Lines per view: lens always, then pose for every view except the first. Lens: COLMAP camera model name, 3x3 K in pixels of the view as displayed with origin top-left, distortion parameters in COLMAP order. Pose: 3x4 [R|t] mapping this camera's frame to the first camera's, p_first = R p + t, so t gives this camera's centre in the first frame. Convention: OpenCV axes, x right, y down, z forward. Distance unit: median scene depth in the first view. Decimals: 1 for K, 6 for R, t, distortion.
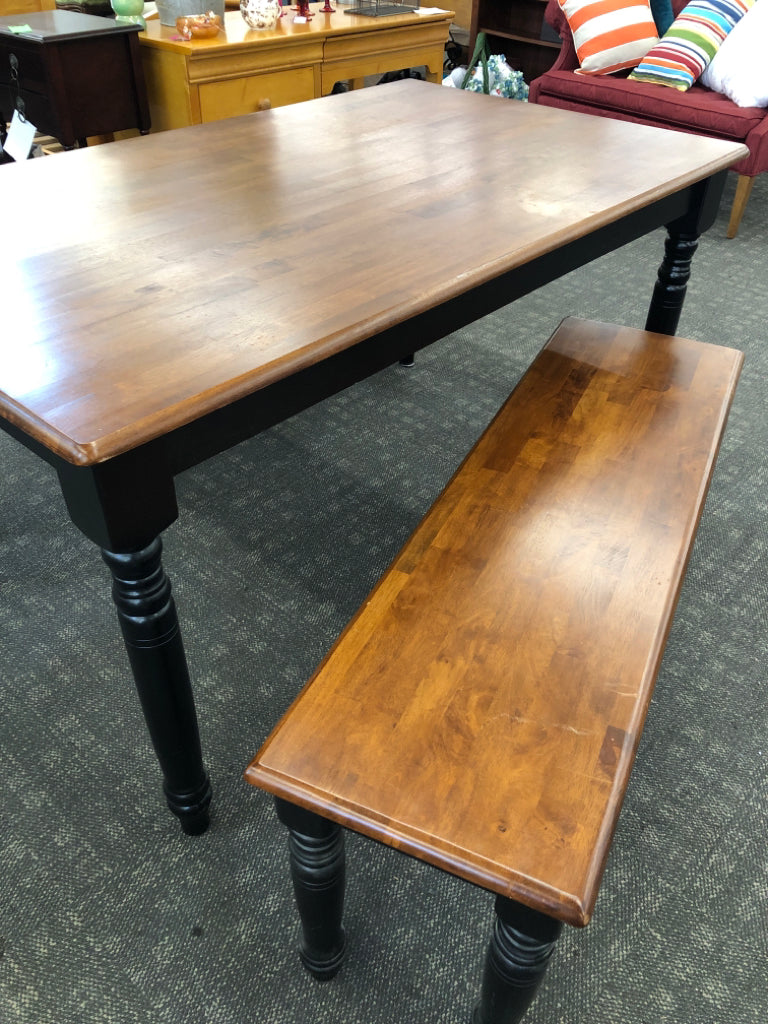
lens RADIAL K [[812.0, 0, 384.0], [0, 812.0, 512.0], [0, 0, 1]] dist [0.007982, 0.012620]
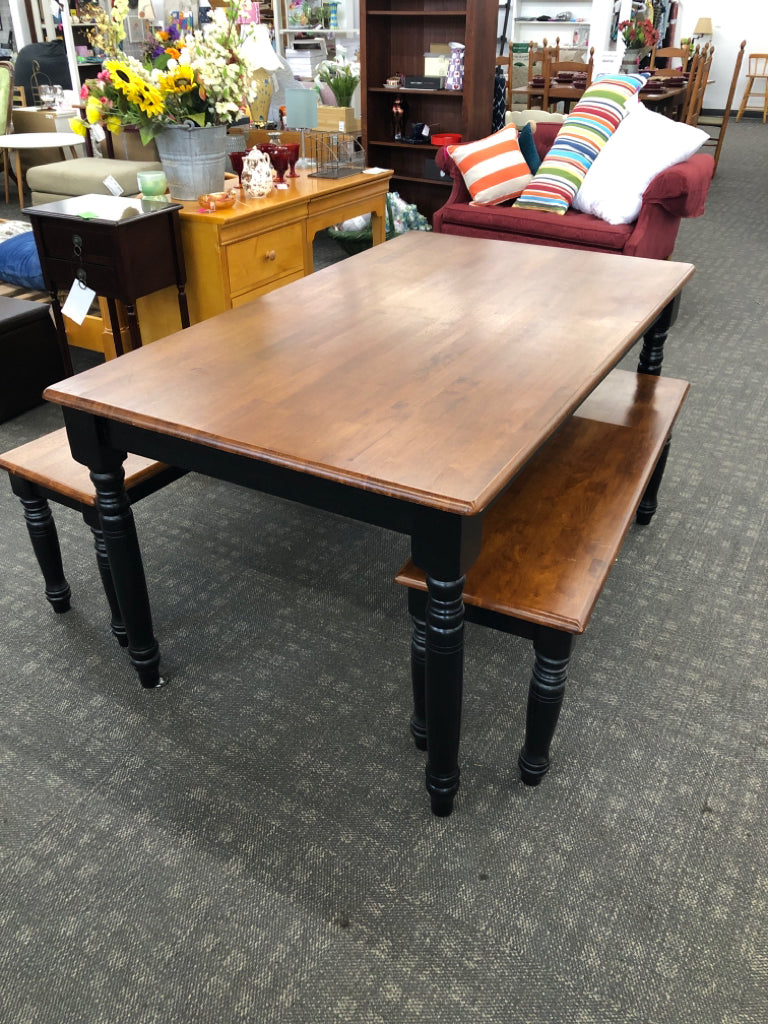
lens RADIAL K [[812.0, 0, 384.0], [0, 812.0, 512.0], [0, 0, 1]] dist [0.007982, 0.012620]
pose [[0.976211, -0.131925, 0.172069, -0.173726], [0.151475, 0.982774, -0.105879, 0.016812], [-0.155137, 0.129424, 0.979378, -0.109056]]
